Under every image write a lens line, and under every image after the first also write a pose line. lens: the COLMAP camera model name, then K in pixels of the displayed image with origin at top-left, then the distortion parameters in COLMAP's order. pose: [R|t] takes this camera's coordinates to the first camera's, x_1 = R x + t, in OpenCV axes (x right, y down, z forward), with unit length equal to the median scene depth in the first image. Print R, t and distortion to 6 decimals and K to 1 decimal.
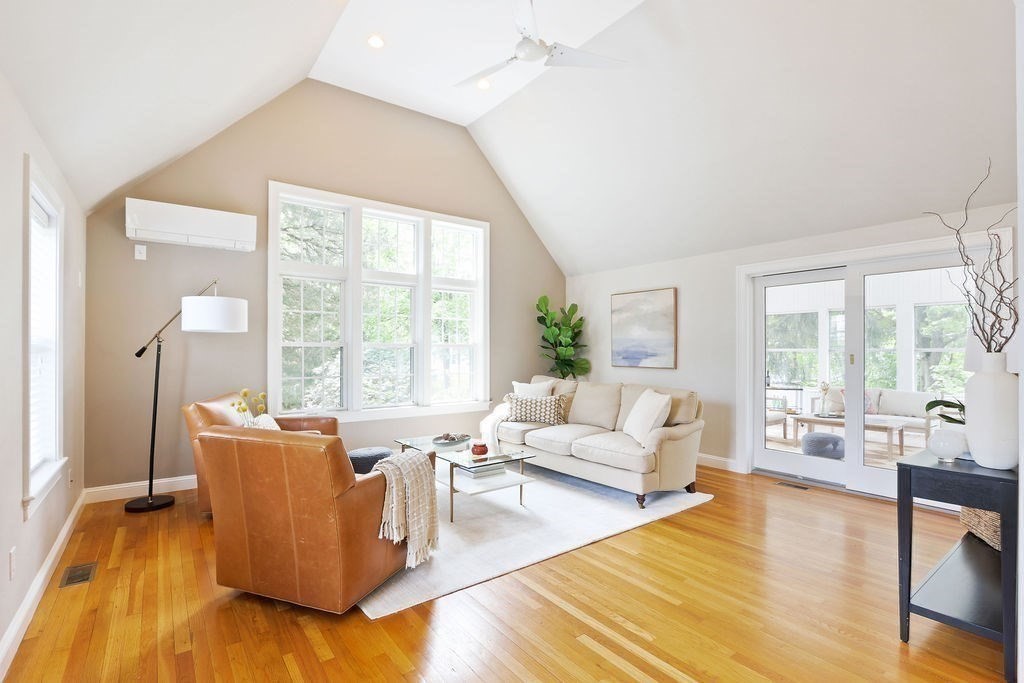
lens RADIAL K [[472.5, 0, 508.1], [0, 472.5, 343.1], [0, 0, 1]] dist [-0.005336, -0.000096]
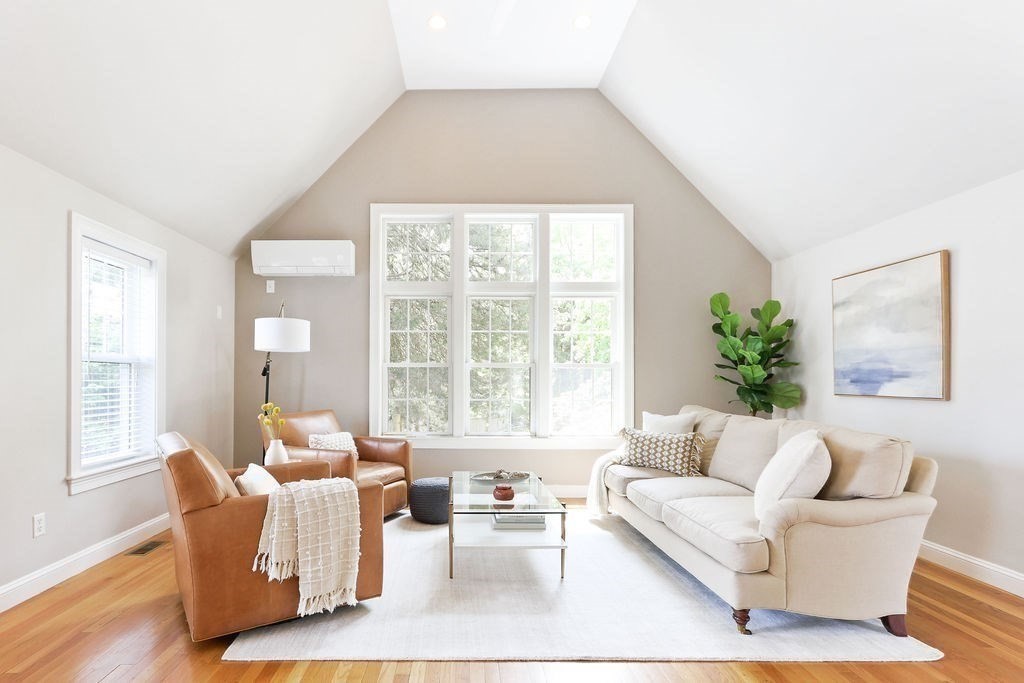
lens RADIAL K [[509.7, 0, 485.2], [0, 509.7, 372.8], [0, 0, 1]] dist [0.009870, 0.001498]
pose [[0.803104, -0.009269, -0.595767, 0.286887], [0.007255, 0.999957, -0.005777, 0.023518], [0.595794, 0.000317, 0.803137, 0.216916]]
